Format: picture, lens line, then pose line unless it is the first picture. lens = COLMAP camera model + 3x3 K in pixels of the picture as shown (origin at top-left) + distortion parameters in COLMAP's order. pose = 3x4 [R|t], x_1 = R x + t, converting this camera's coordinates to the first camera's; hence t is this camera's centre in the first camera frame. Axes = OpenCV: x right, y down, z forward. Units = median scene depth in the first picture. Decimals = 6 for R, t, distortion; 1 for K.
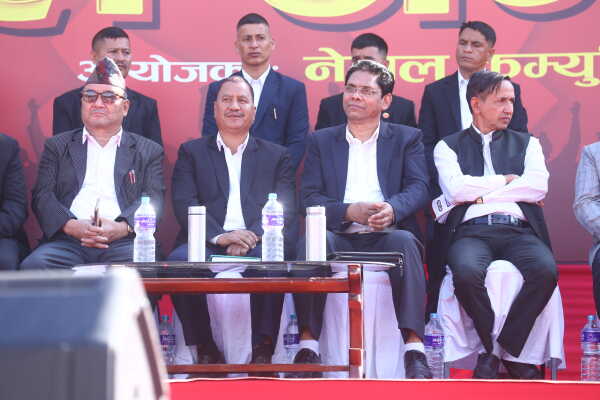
lens RADIAL K [[3195.7, 0, 300.0], [0, 3195.7, 200.0], [0, 0, 1]] dist [2.058766, 5.998288]
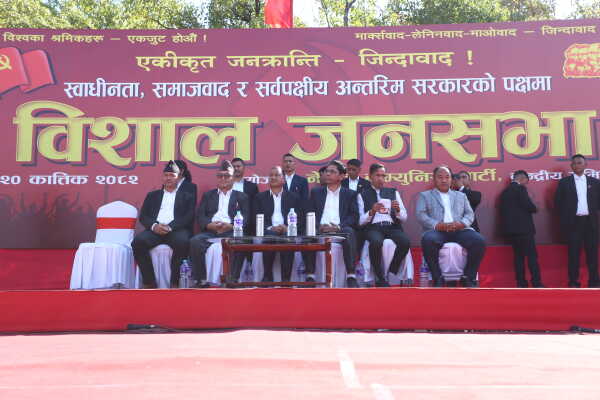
lens RADIAL K [[694.4, 0, 300.0], [0, 694.4, 200.0], [0, 0, 1]] dist [0.045167, -0.027592]
pose [[0.999974, -0.003897, -0.006110, 0.000133], [0.003440, 0.997320, -0.073083, 0.027594], [0.006379, 0.073061, 0.997307, 0.477382]]
